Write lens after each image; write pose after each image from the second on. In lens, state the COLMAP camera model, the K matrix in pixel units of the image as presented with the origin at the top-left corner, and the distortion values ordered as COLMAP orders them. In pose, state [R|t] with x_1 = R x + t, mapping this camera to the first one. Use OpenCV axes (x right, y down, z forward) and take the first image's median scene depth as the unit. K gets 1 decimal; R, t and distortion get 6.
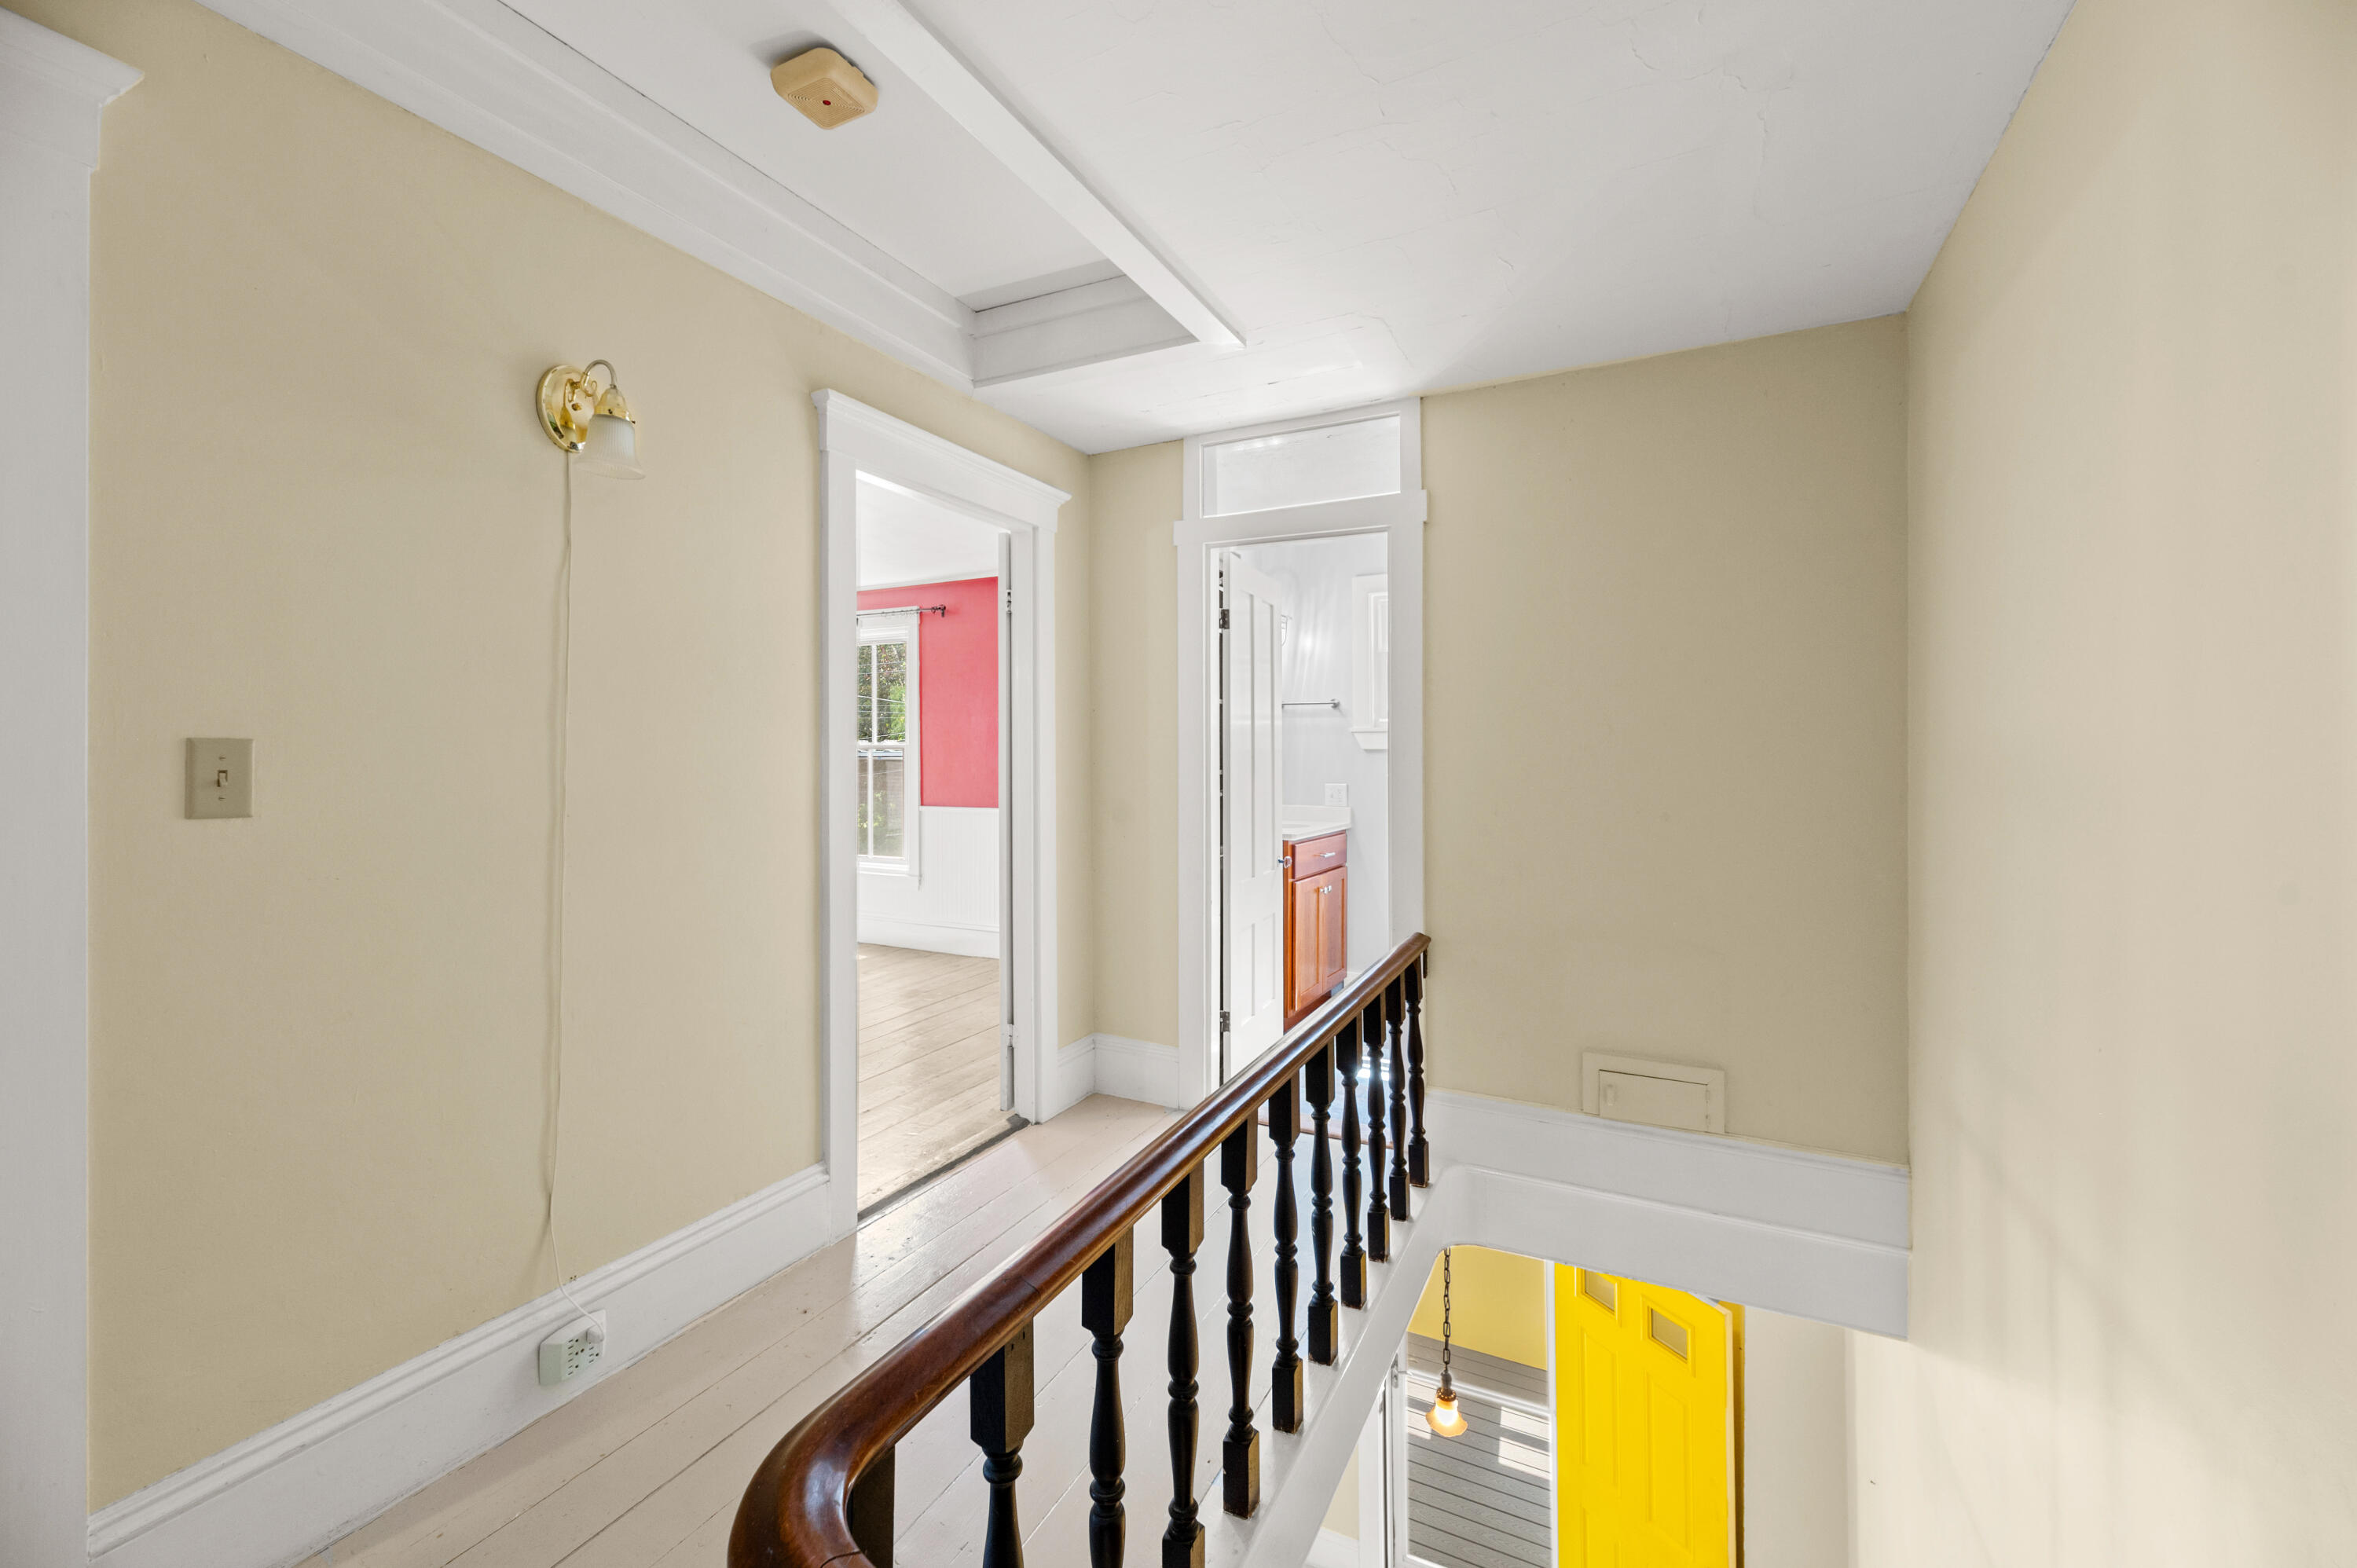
lens RADIAL K [[956.3, 0, 1196.6], [0, 956.3, 743.5], [0, 0, 1]] dist [0.001033, 0.000308]
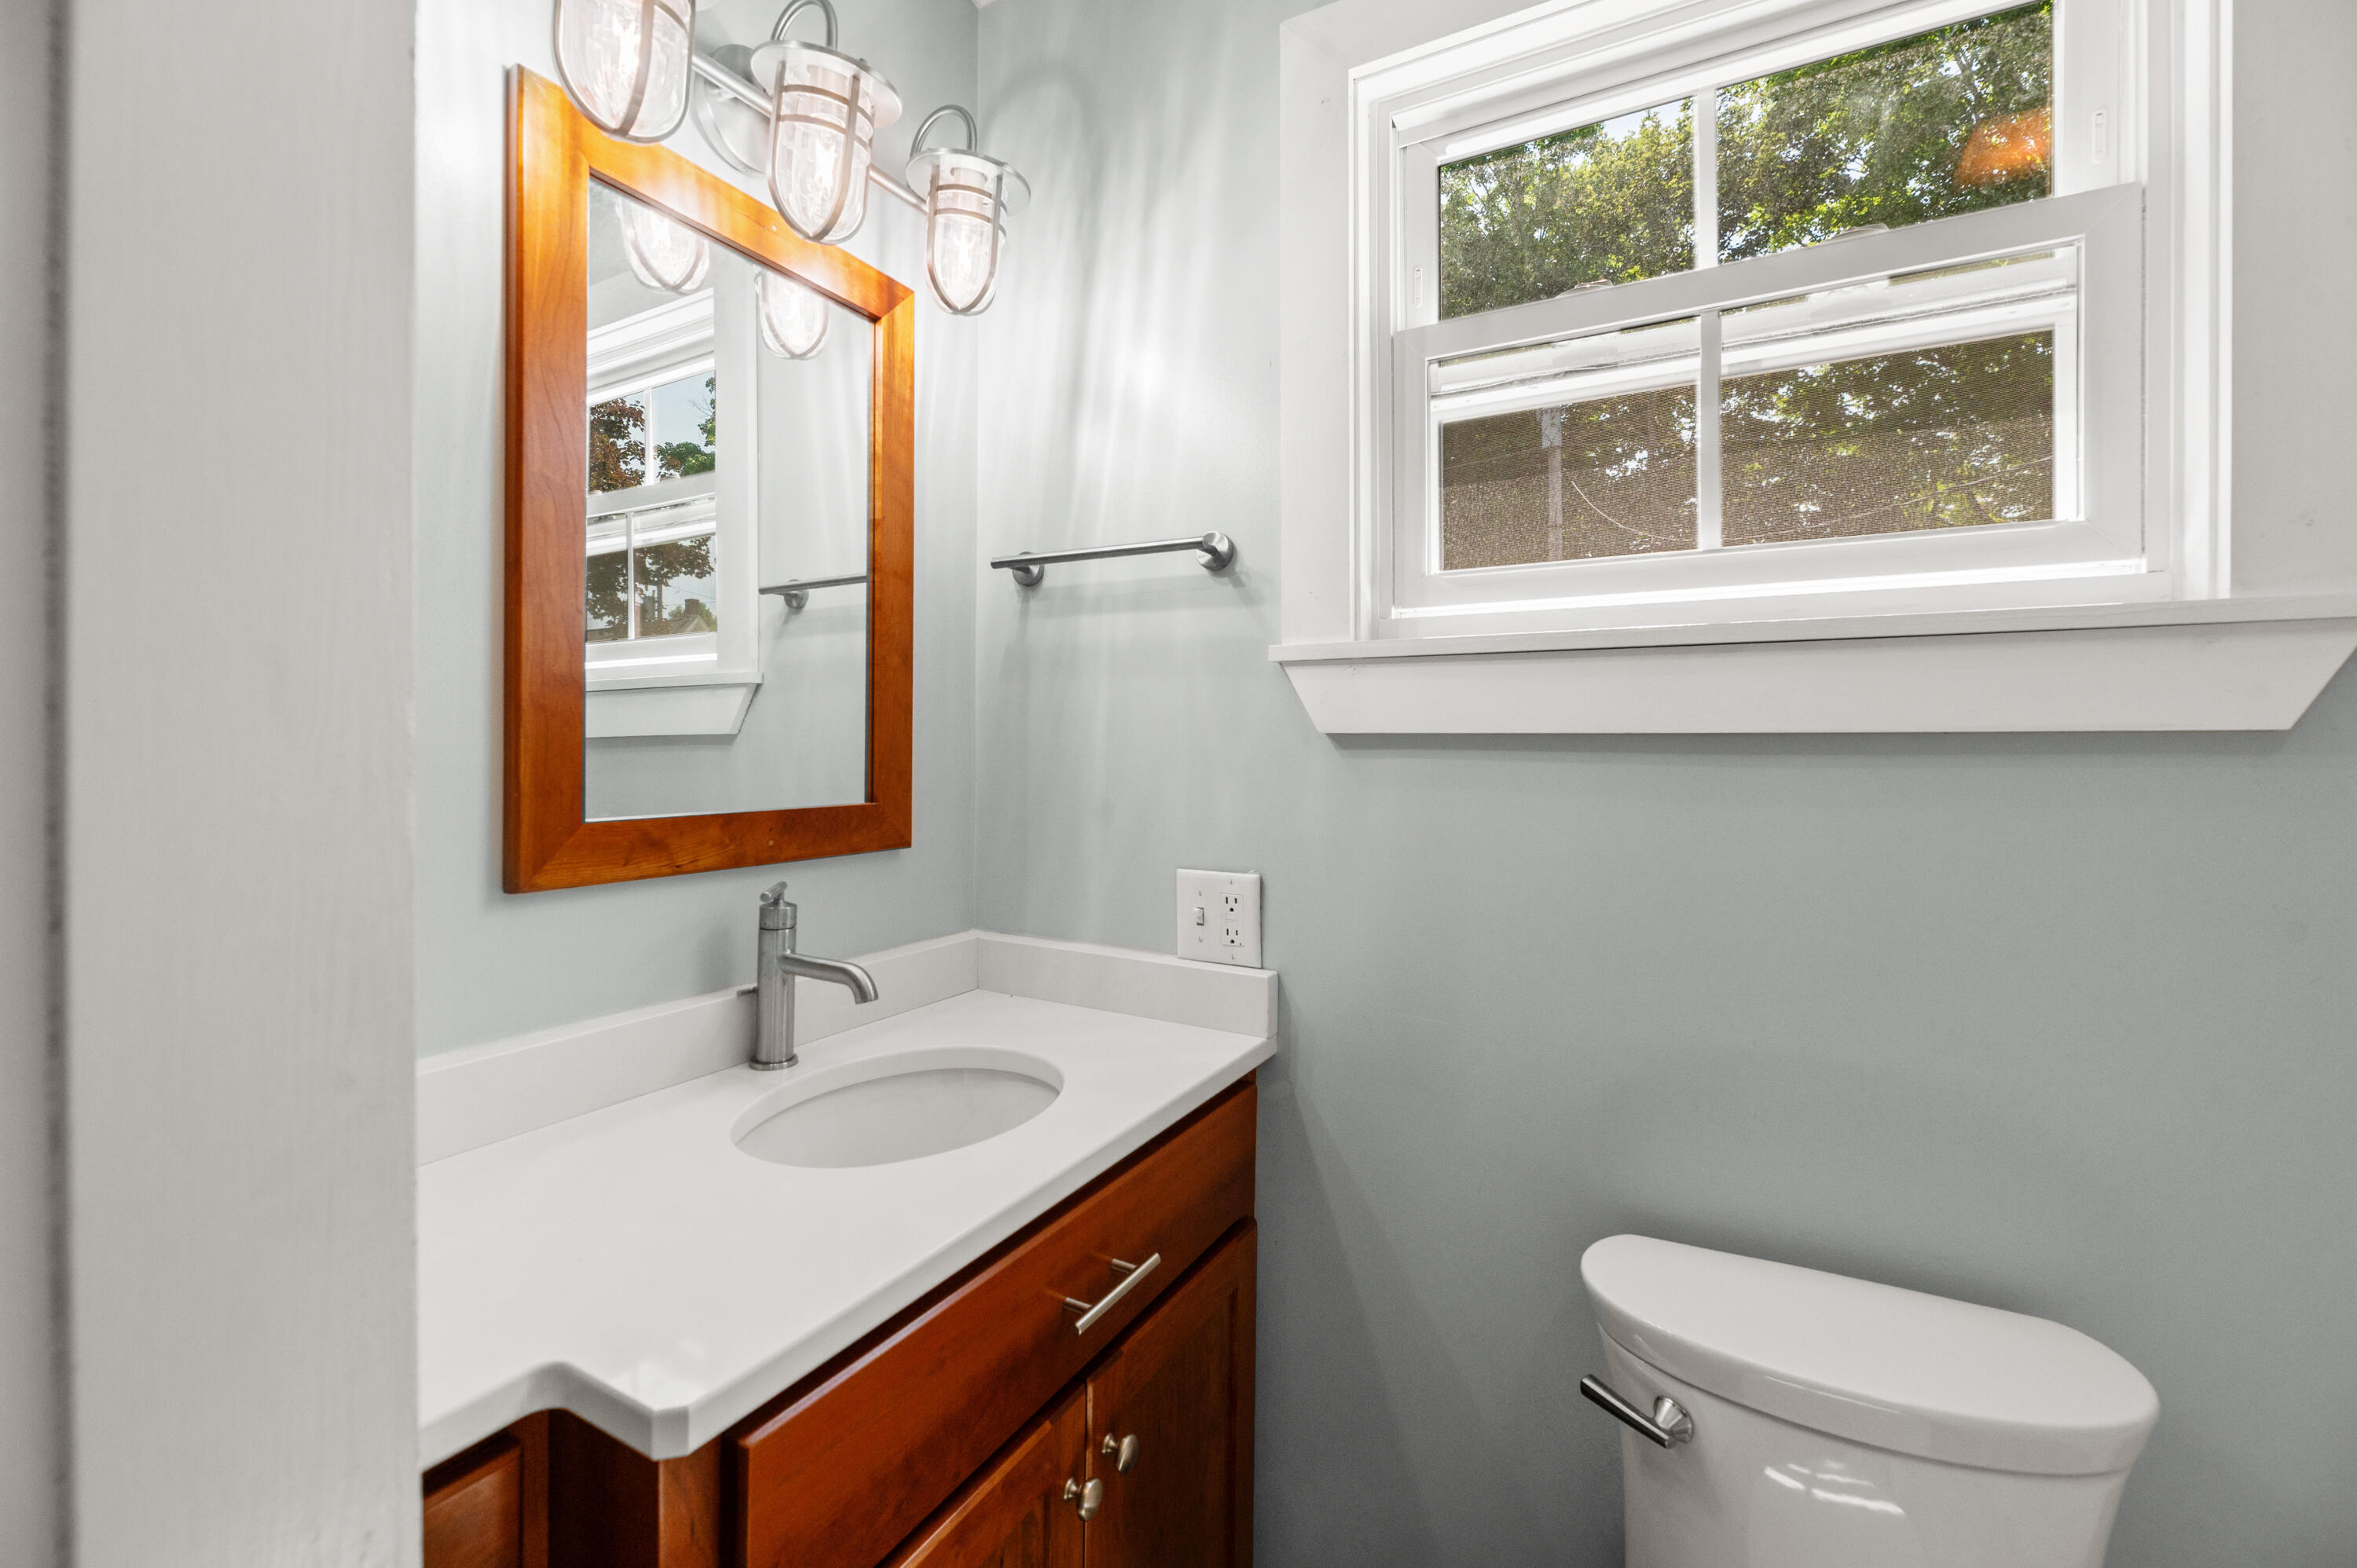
lens RADIAL K [[968.7, 0, 1178.5], [0, 968.7, 745.2], [0, 0, 1]] dist [-0.002623, -0.000405]
pose [[0.998407, 0.006457, -0.056054, 0.231450], [-0.006101, 0.999960, 0.006522, 0.011468], [0.056094, -0.006169, 0.998406, 1.159890]]
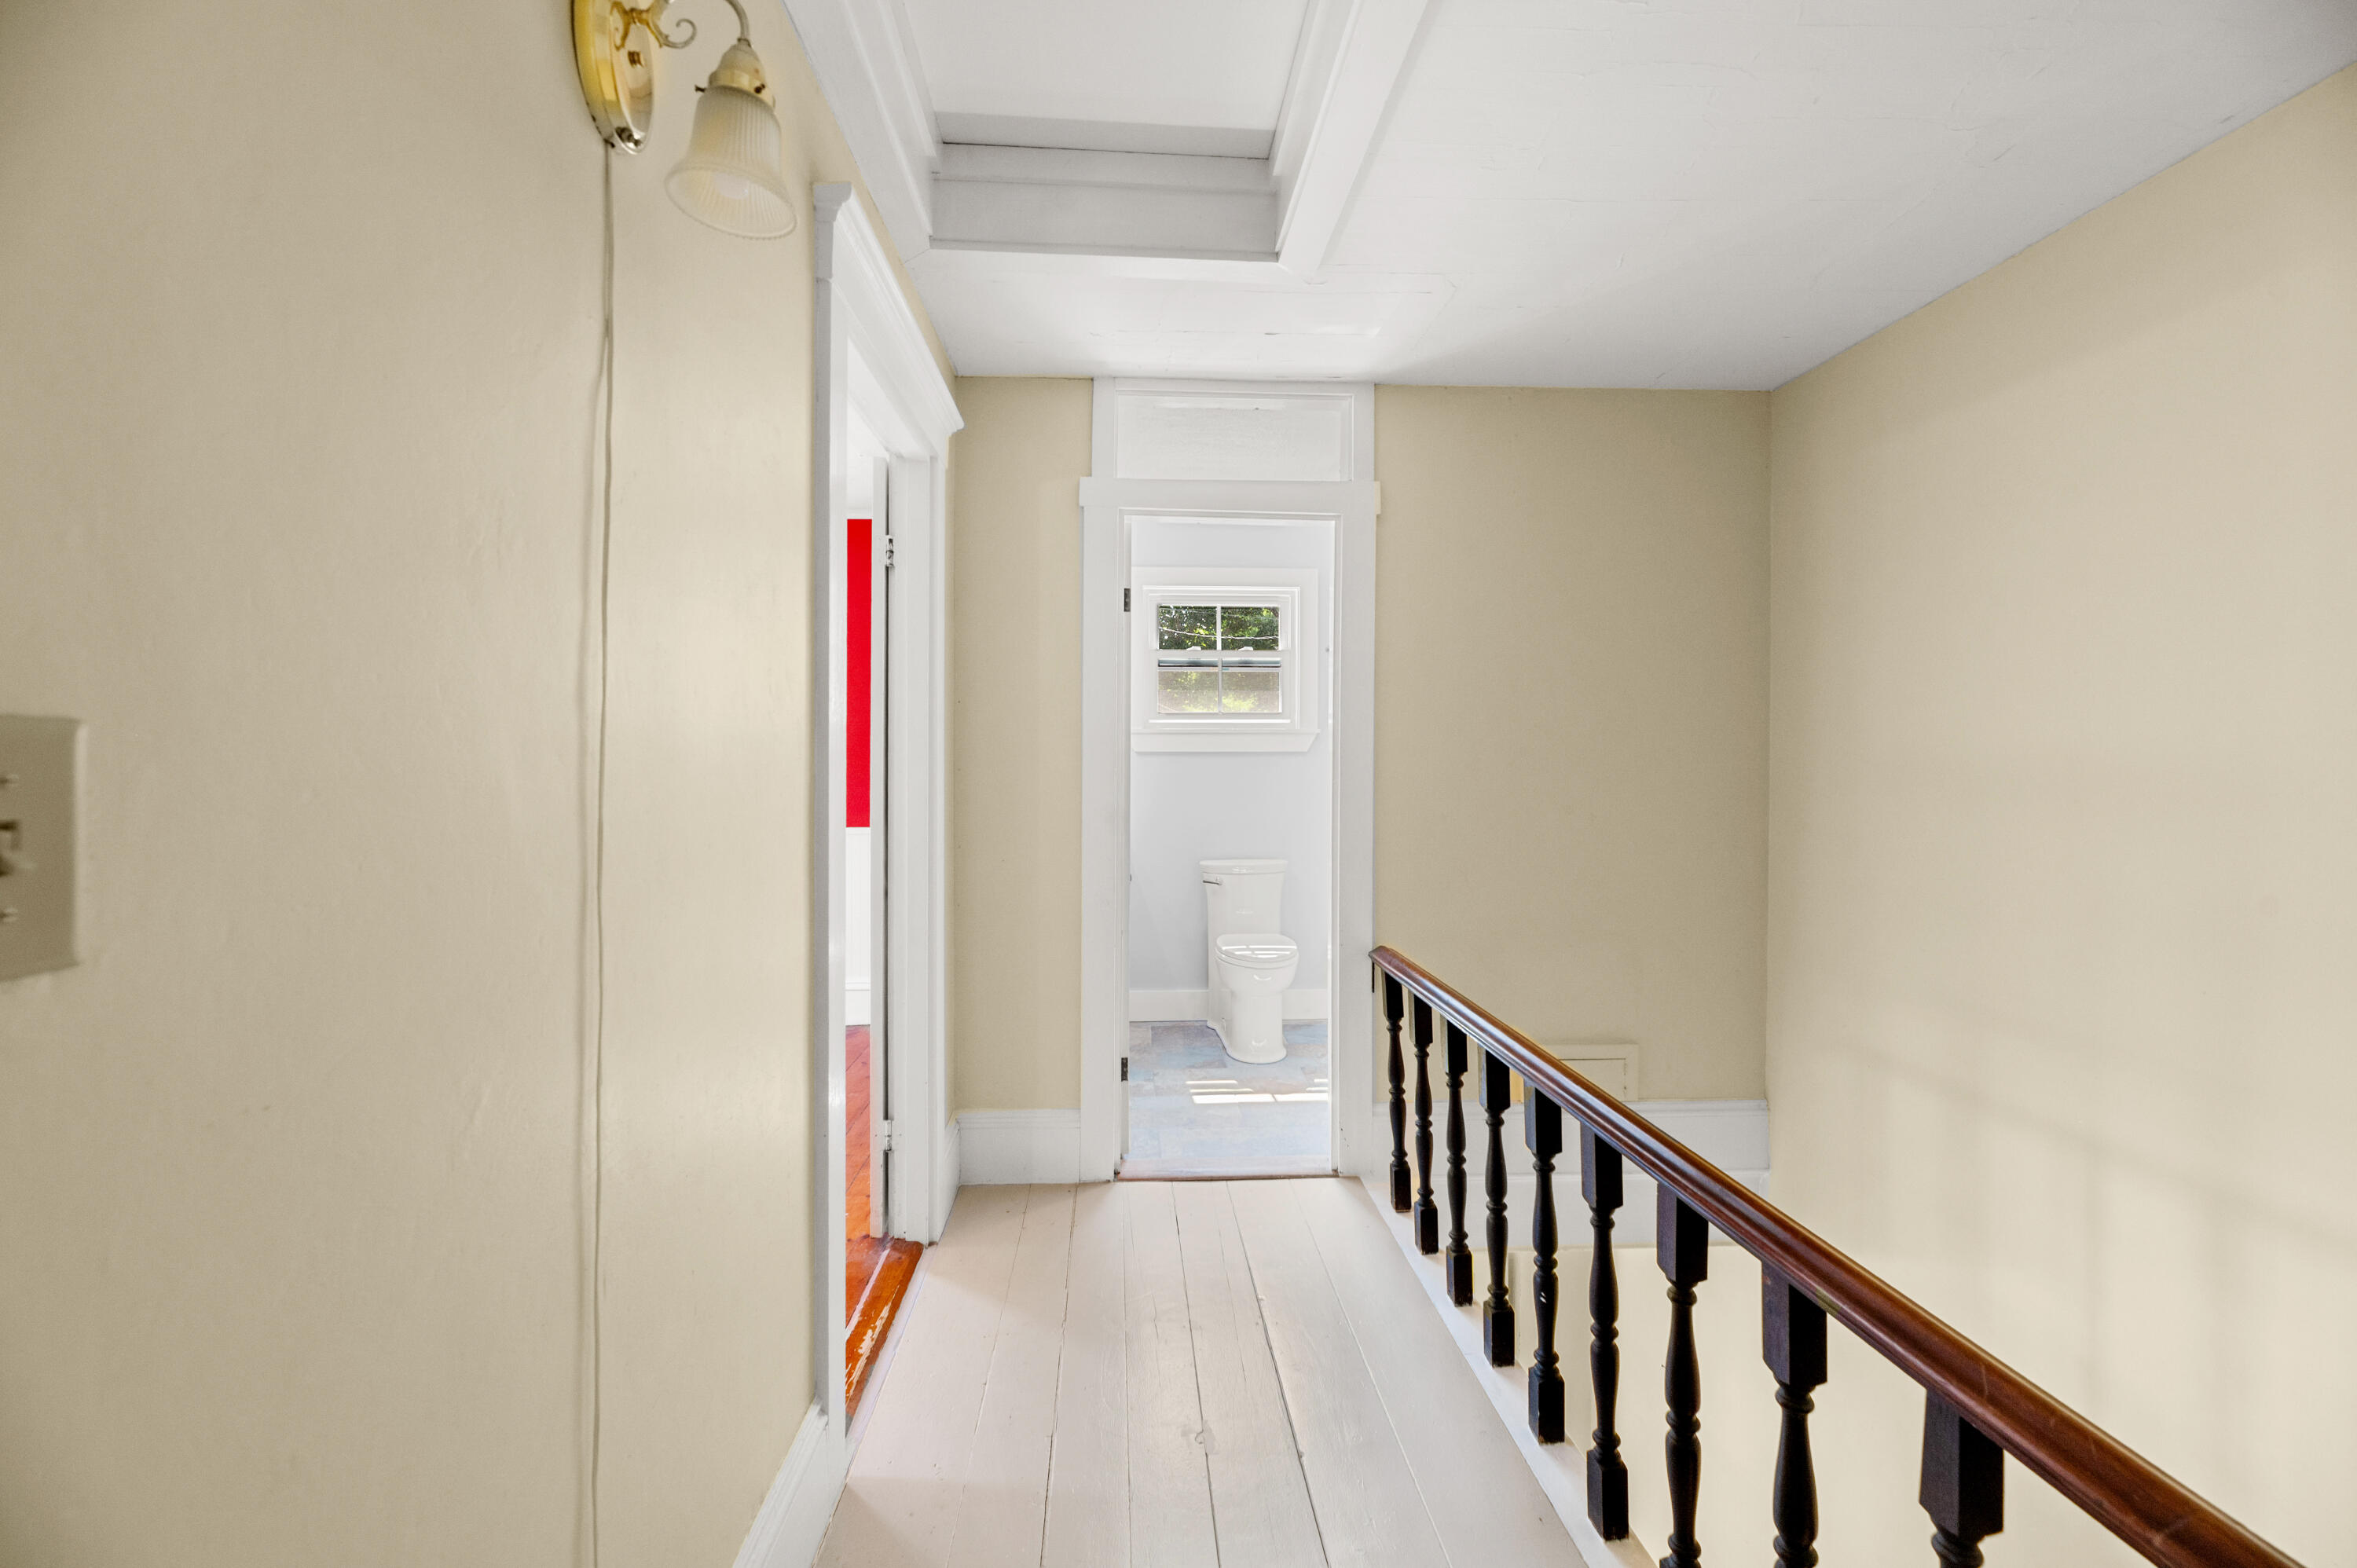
lens RADIAL K [[956.3, 0, 1204.7], [0, 956.3, 751.4], [0, 0, 1]] dist [0.001033, 0.000308]
pose [[0.866154, 0.005063, 0.499752, -0.360265], [-0.008642, 0.999951, 0.004846, 0.001230], [-0.499703, -0.008516, 0.866155, 0.238253]]
